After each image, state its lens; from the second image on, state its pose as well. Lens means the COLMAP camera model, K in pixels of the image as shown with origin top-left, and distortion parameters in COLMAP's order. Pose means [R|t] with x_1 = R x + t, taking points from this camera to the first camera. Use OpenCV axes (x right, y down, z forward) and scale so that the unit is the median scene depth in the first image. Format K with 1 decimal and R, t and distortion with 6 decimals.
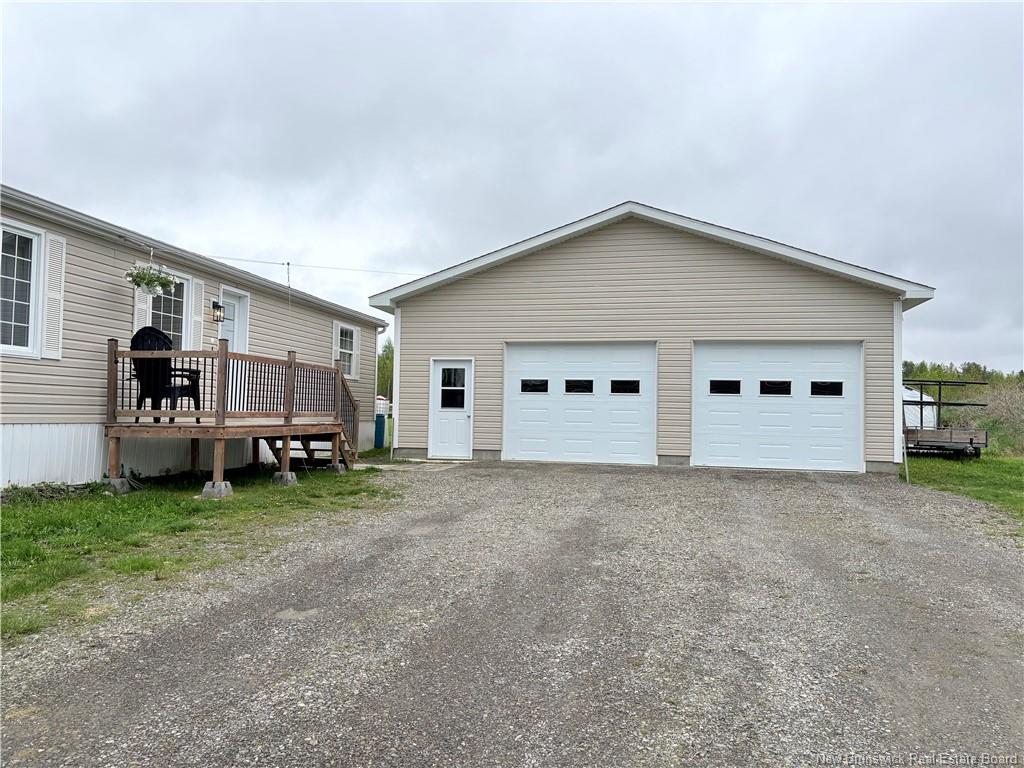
lens RADIAL K [[773.6, 0, 506.0], [0, 773.6, 387.1], [0, 0, 1]] dist [0.046468, -0.047662]
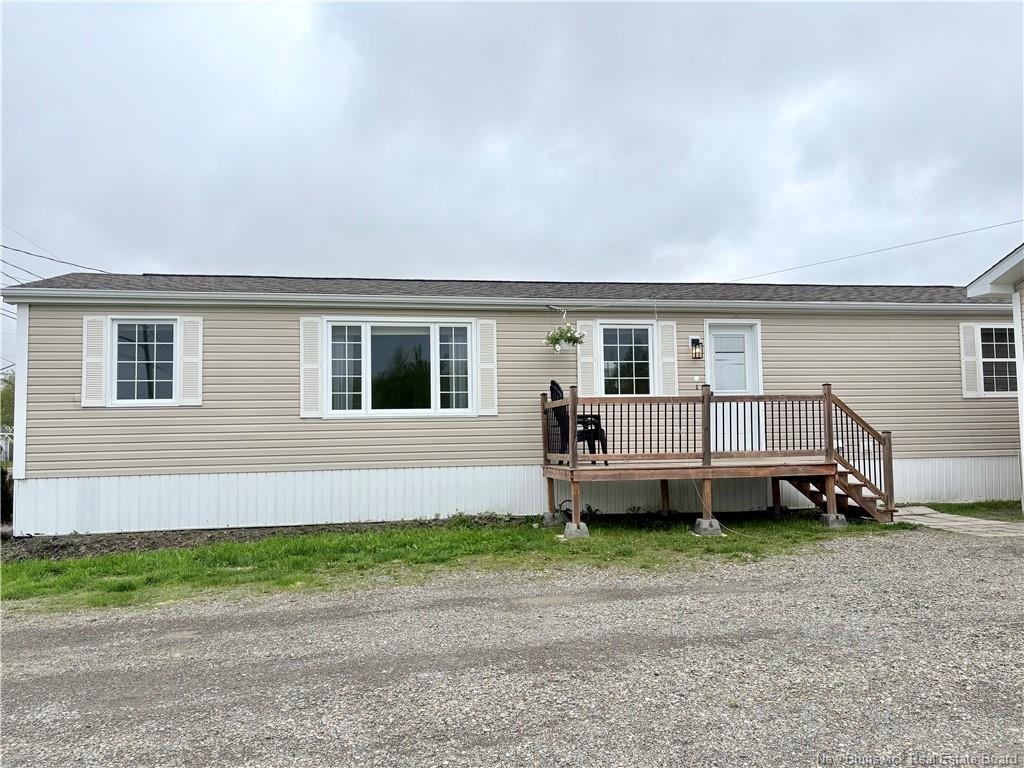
lens RADIAL K [[773.6, 0, 510.2], [0, 773.6, 396.1], [0, 0, 1]] dist [0.046468, -0.047662]
pose [[0.349410, -0.074522, -0.934002, 0.410735], [0.057970, 0.996642, -0.057833, 0.004725], [0.935175, -0.033936, 0.352557, 0.393223]]
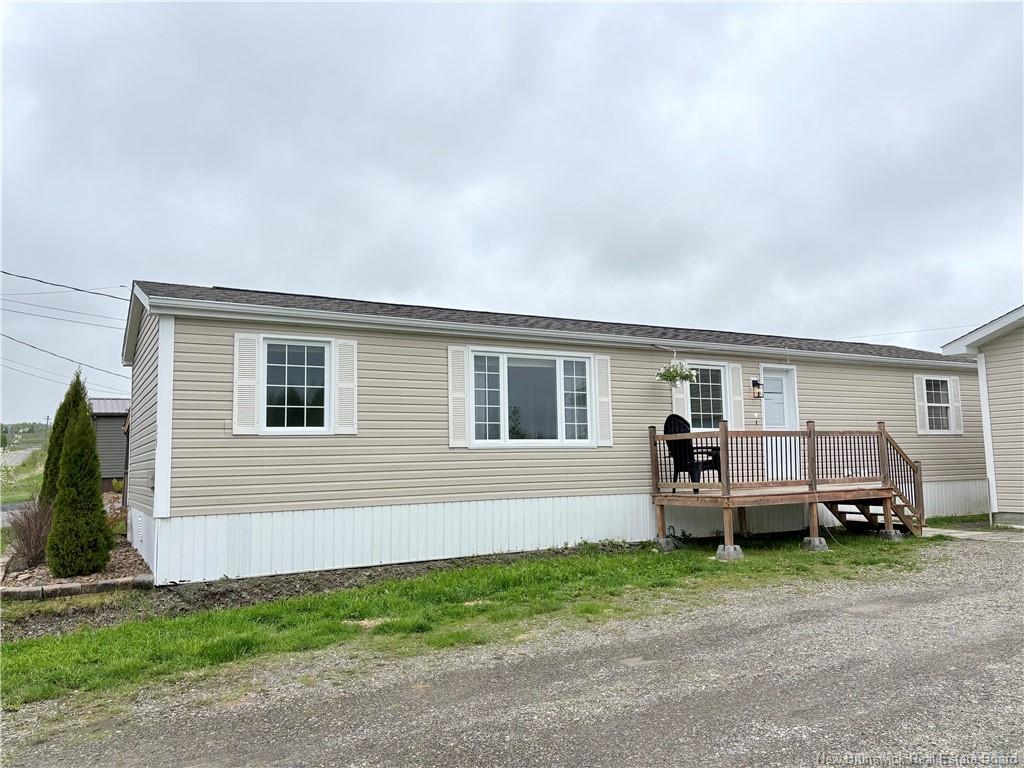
lens RADIAL K [[773.6, 0, 513.2], [0, 773.6, 385.4], [0, 0, 1]] dist [0.046468, -0.047662]
pose [[0.647492, -0.110736, -0.753984, 0.221833], [0.061802, 0.993758, -0.092878, -0.018009], [0.759562, 0.013540, 0.650294, 0.007360]]
